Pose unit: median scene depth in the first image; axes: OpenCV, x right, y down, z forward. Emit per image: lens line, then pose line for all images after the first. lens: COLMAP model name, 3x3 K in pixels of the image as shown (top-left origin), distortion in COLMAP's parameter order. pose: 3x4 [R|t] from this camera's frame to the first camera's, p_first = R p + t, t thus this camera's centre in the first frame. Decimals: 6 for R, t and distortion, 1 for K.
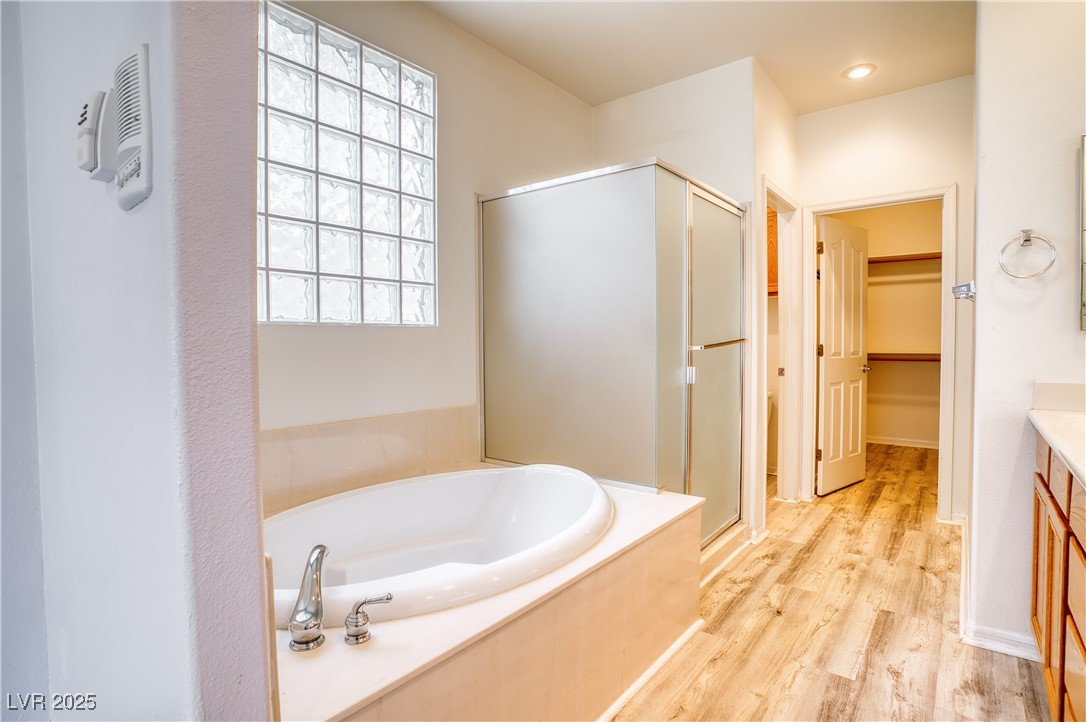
lens RADIAL K [[548.5, 0, 543.0], [0, 548.5, 361.0], [0, 0, 1]] dist [-0.078422, 0.032623]
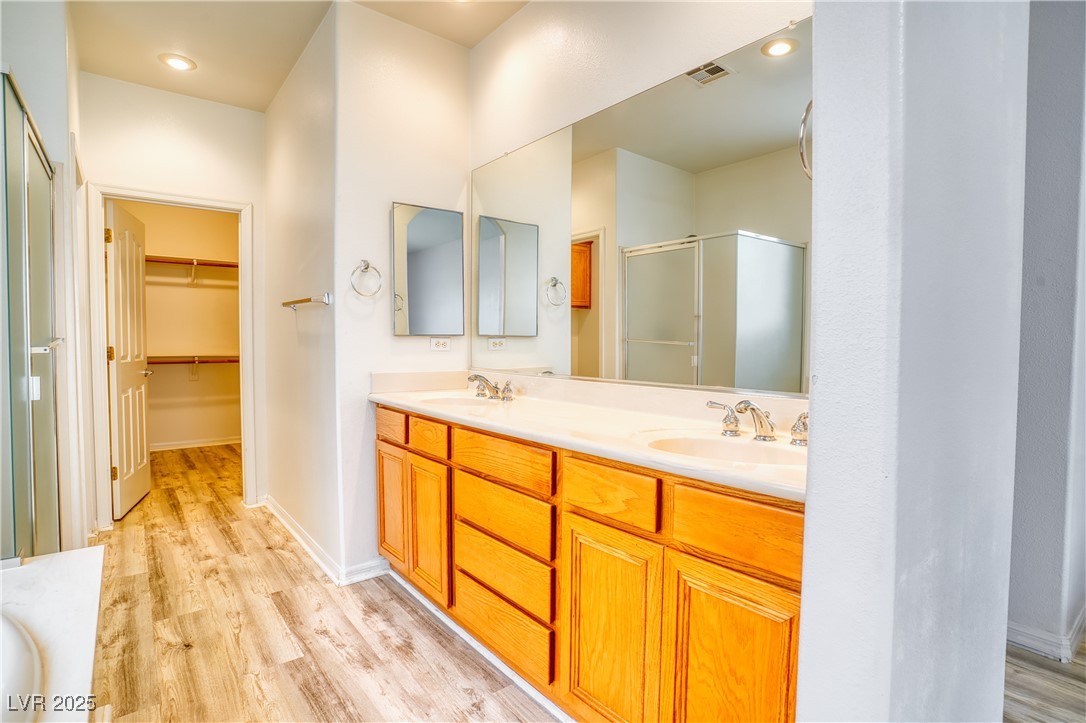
lens RADIAL K [[548.5, 0, 543.0], [0, 548.5, 361.5], [0, 0, 1]] dist [-0.078422, 0.032623]
pose [[0.199579, -0.021295, 0.979650, -0.253663], [0.028900, 0.999457, 0.015838, -0.000104], [-0.979455, 0.025151, 0.200086, 0.200615]]
